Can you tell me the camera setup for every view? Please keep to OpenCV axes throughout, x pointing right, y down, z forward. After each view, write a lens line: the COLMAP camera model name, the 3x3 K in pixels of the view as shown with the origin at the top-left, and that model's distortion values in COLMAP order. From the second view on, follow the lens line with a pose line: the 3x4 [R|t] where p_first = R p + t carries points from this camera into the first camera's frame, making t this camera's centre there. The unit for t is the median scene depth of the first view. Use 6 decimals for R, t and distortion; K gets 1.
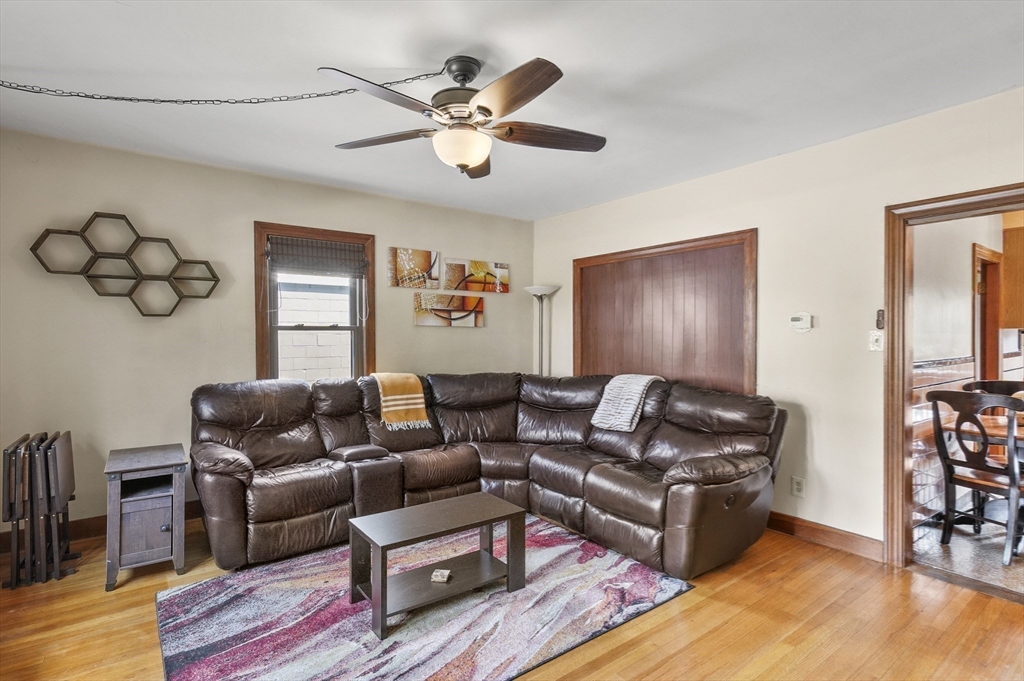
lens RADIAL K [[511.2, 0, 508.1], [0, 511.2, 336.9], [0, 0, 1]] dist [-0.008236, 0.004995]
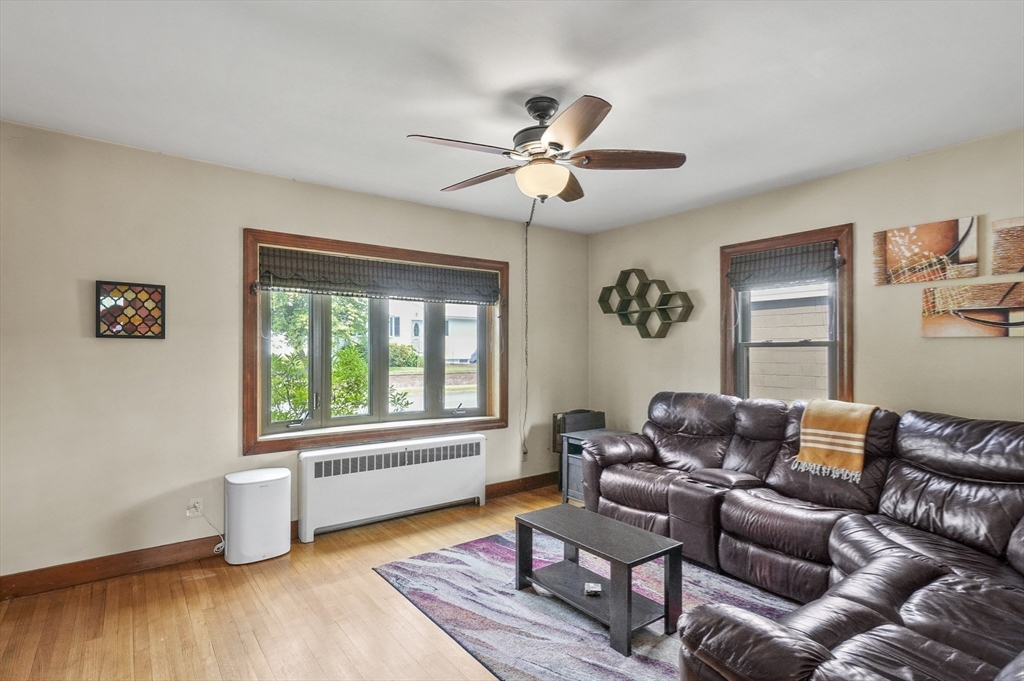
lens RADIAL K [[511.2, 0, 508.3], [0, 511.2, 349.9], [0, 0, 1]] dist [-0.008236, 0.004995]
pose [[0.003061, -0.004413, -0.999986, 0.522604], [-0.001557, 0.999989, -0.004418, -0.002587], [0.999994, 0.001571, 0.003054, 0.487185]]
